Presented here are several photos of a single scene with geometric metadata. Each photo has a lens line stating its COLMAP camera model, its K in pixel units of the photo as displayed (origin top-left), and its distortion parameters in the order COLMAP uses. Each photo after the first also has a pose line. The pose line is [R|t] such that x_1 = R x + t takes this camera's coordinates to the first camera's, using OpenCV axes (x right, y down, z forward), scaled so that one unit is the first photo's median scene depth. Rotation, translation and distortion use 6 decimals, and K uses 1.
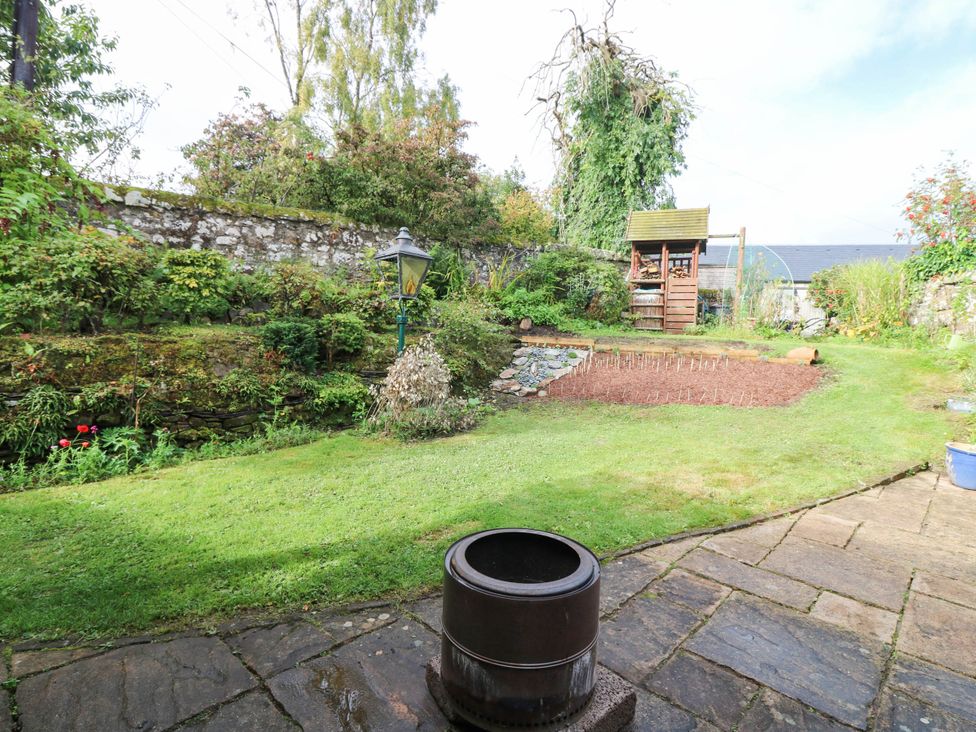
lens RADIAL K [[508.3, 0, 492.6], [0, 508.3, 355.5], [0, 0, 1]] dist [0.002007, -0.014692]
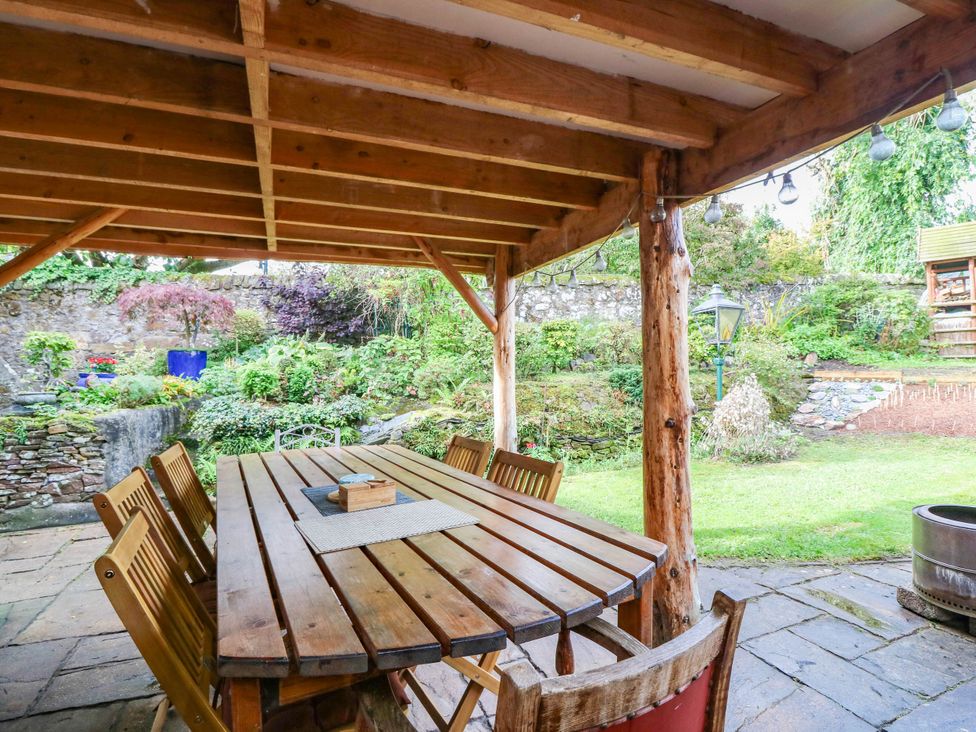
lens RADIAL K [[508.3, 0, 492.6], [0, 508.3, 355.5], [0, 0, 1]] dist [0.002007, -0.014692]
pose [[0.914189, -0.057243, -0.401224, -0.105143], [0.024122, 0.995905, -0.087123, 0.002920], [0.404569, 0.069969, 0.911827, -0.161722]]
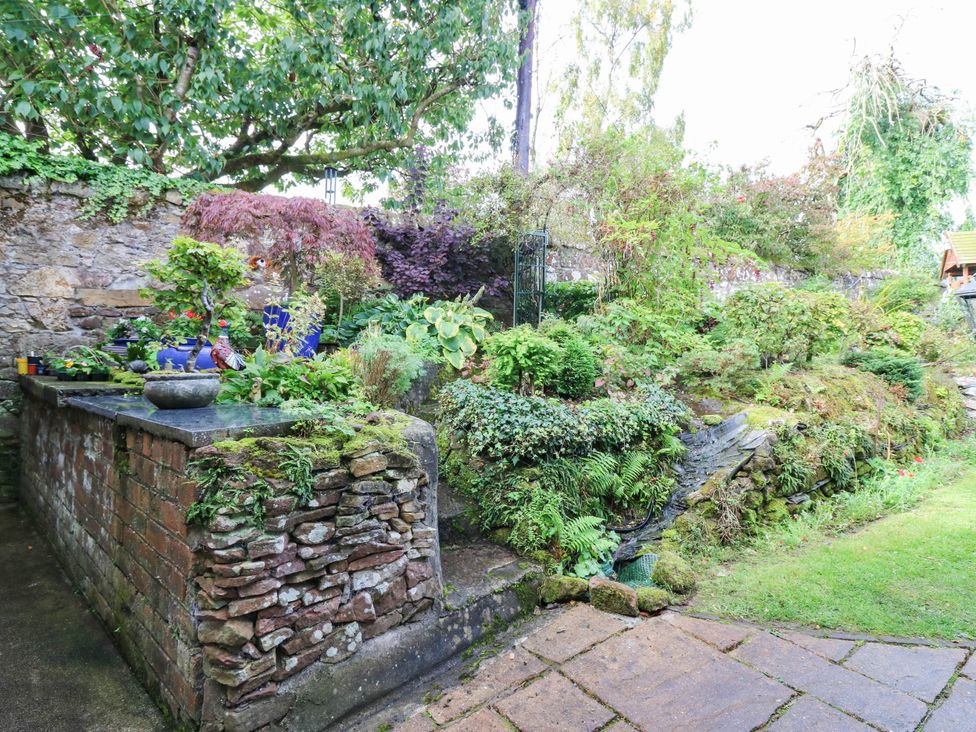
lens RADIAL K [[508.3, 0, 492.6], [0, 508.3, 355.5], [0, 0, 1]] dist [0.002007, -0.014692]
pose [[0.986182, -0.016008, -0.164892, -0.560382], [0.007104, 0.998491, -0.054450, -0.010147], [0.165515, 0.052526, 0.984808, -0.086812]]
